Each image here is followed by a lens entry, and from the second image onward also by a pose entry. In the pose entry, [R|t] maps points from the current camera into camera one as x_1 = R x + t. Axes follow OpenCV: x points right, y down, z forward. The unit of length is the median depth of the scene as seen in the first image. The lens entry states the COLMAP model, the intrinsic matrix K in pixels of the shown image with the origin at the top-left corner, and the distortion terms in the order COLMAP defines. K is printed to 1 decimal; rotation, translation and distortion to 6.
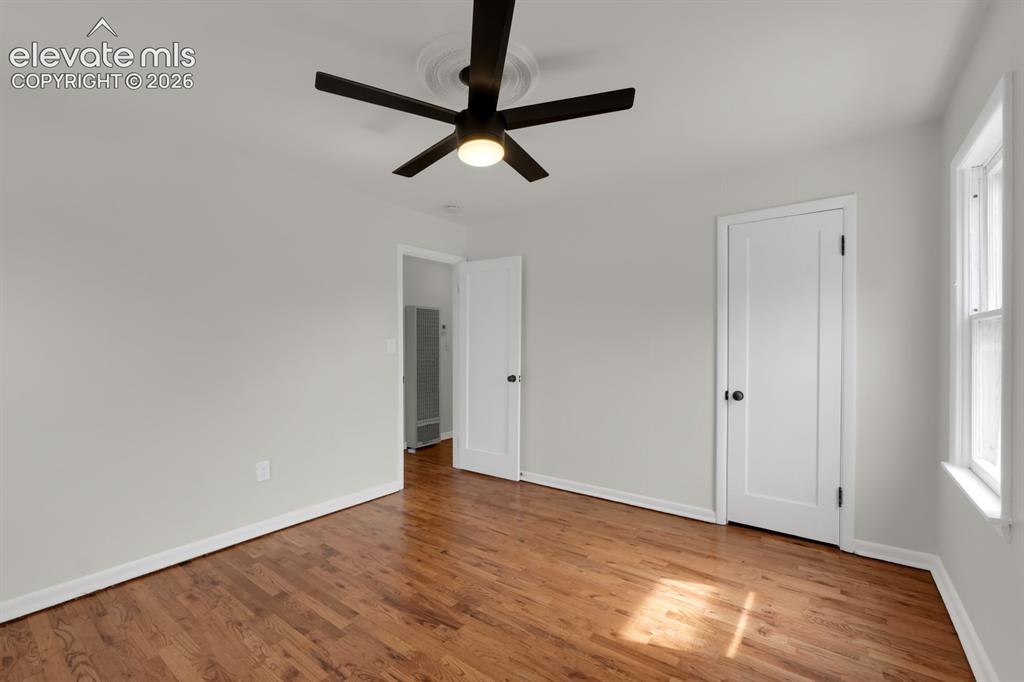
lens RADIAL K [[522.0, 0, 511.4], [0, 522.0, 358.8], [0, 0, 1]] dist [0.000108, 0.000100]
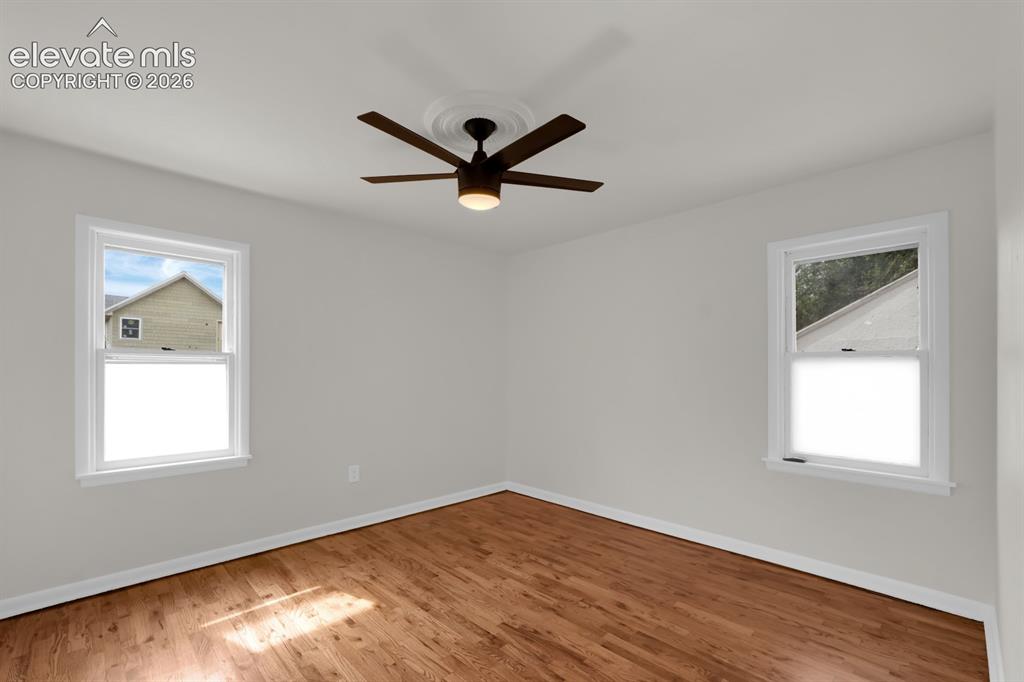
lens RADIAL K [[522.0, 0, 511.4], [0, 522.0, 358.8], [0, 0, 1]] dist [0.000108, 0.000100]
pose [[-0.992897, 0.003796, 0.118916, -0.246632], [0.004324, 0.999982, 0.004185, -0.058663], [-0.118898, 0.004669, -0.992896, 2.020070]]
